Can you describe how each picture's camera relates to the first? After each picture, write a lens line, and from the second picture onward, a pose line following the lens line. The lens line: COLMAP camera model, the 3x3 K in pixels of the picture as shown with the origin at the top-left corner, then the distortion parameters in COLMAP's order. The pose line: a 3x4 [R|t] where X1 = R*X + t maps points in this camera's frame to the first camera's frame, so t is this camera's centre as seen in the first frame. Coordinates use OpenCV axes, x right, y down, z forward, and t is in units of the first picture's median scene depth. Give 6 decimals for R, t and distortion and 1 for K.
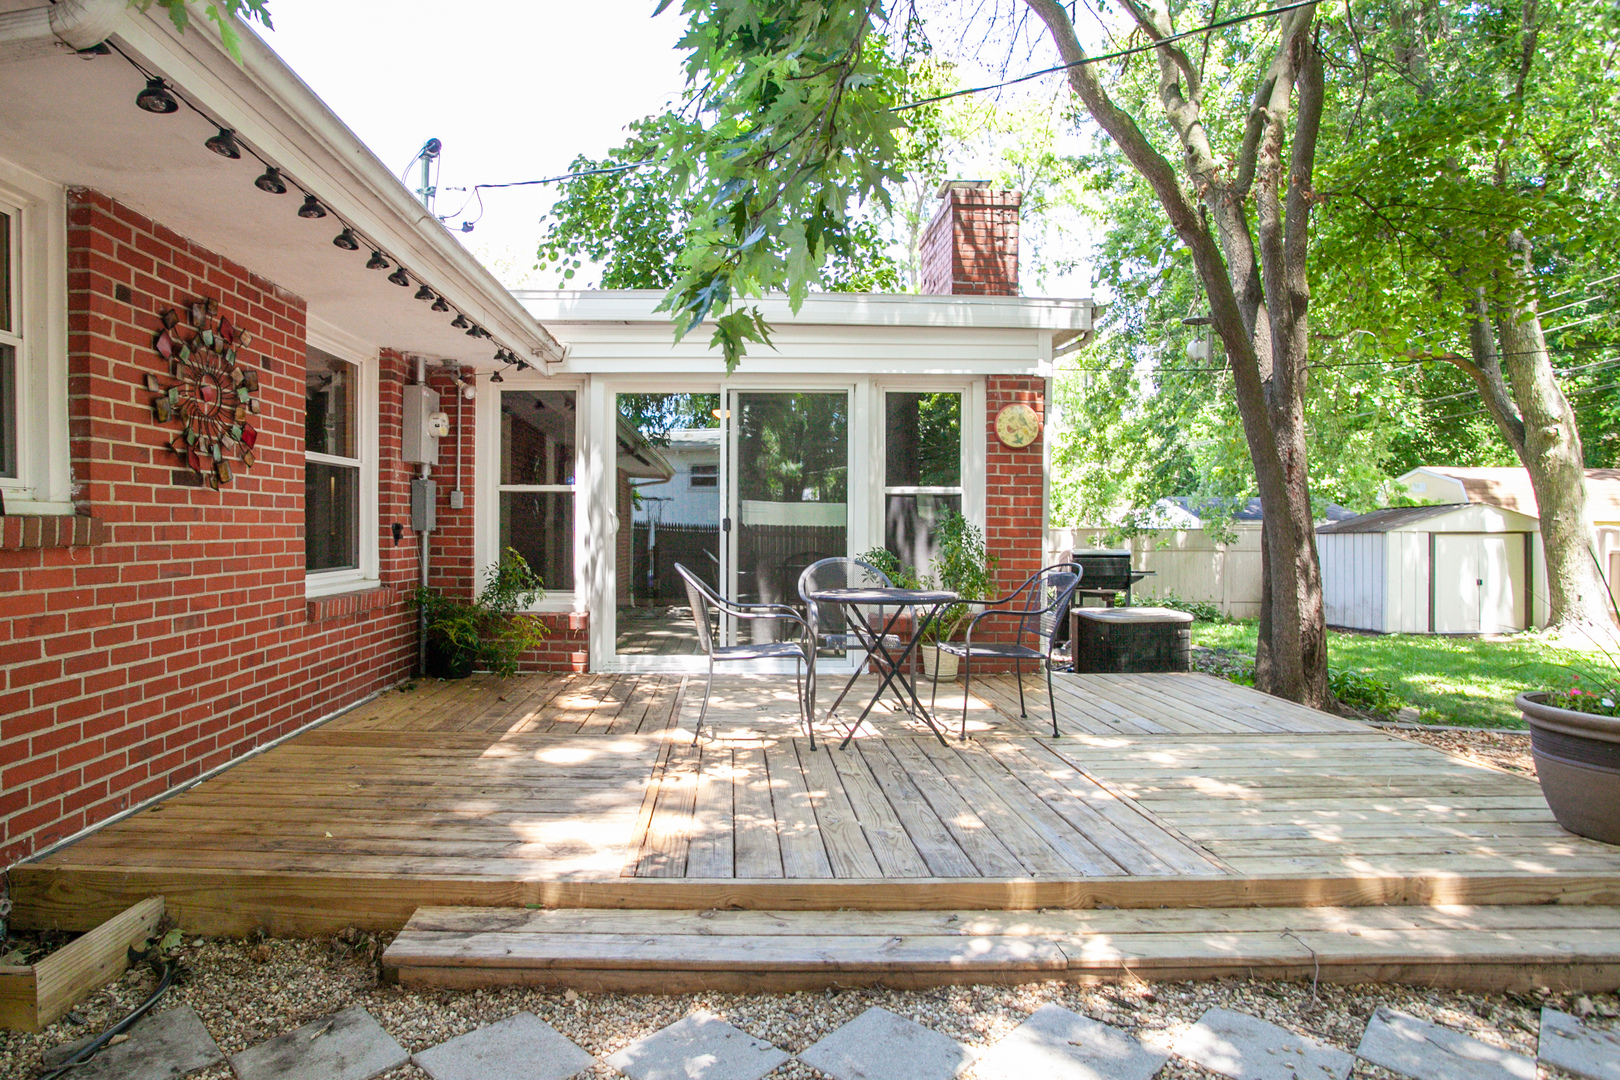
lens RADIAL K [[843.6, 0, 781.3], [0, 843.6, 536.5], [0, 0, 1]] dist [-0.073968, 0.034643]
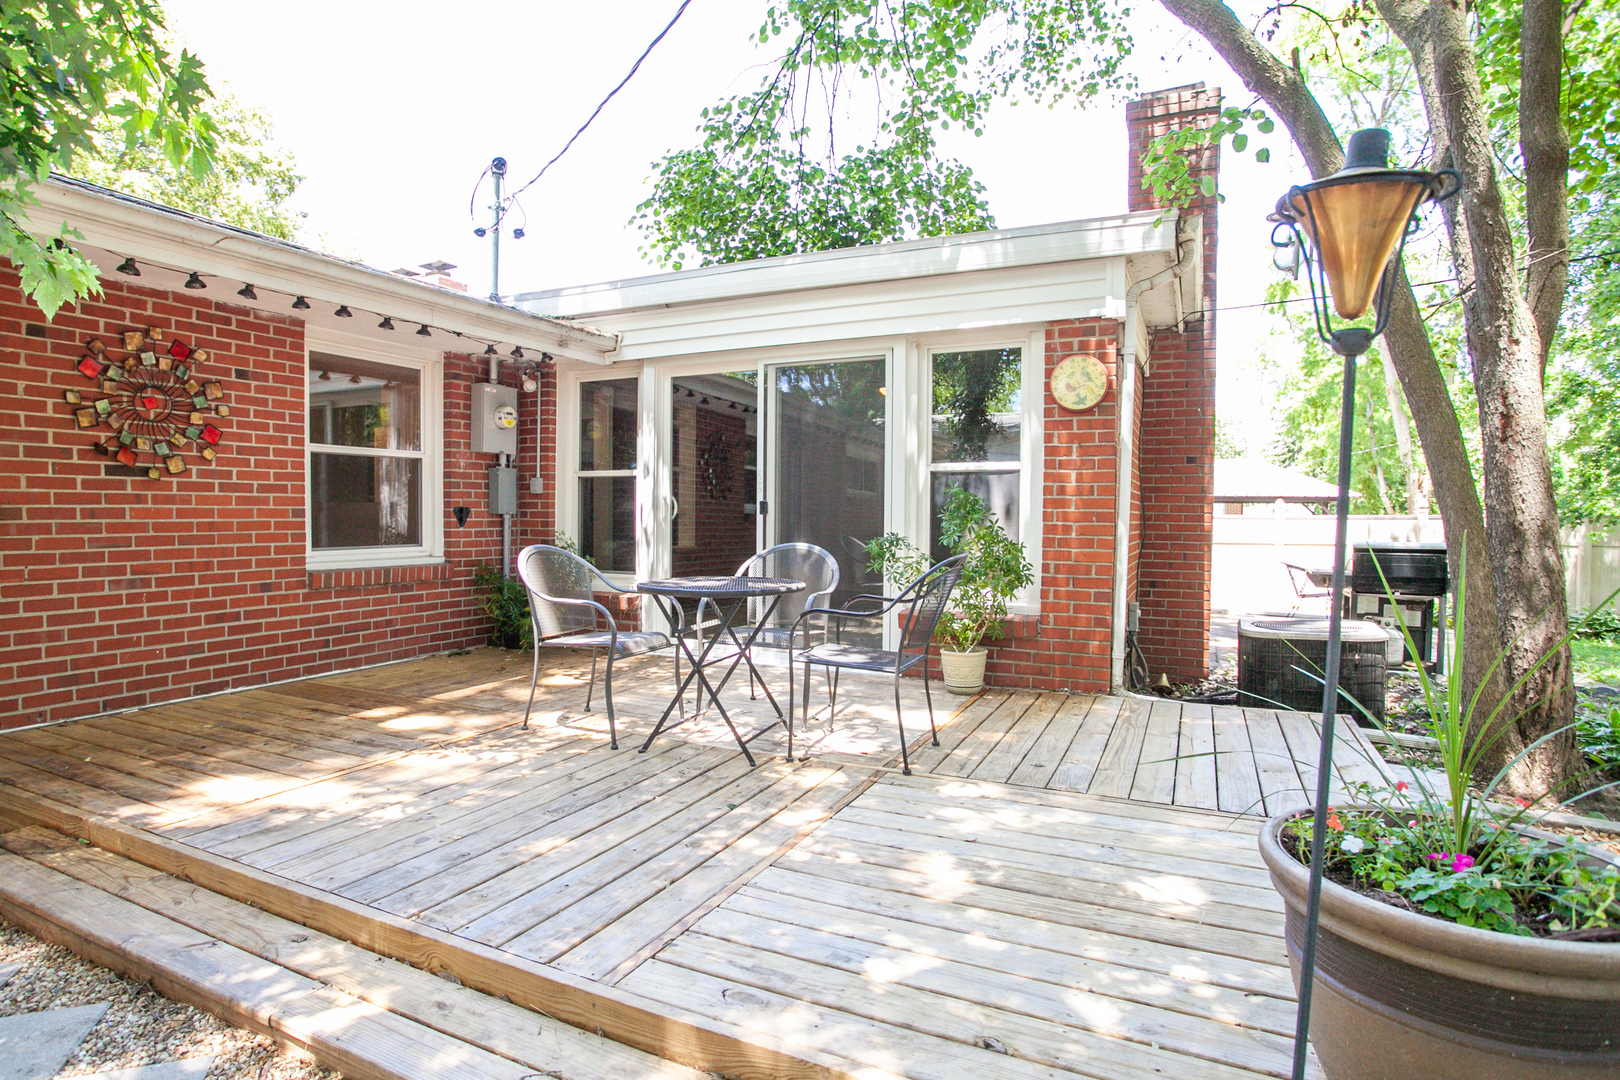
lens RADIAL K [[843.6, 0, 781.3], [0, 843.6, 536.5], [0, 0, 1]] dist [-0.073968, 0.034643]
pose [[0.896529, 0.011688, -0.442831, 0.420950], [-0.004848, 0.999851, 0.016574, 0.003044], [0.442958, -0.012712, 0.896452, 0.176549]]
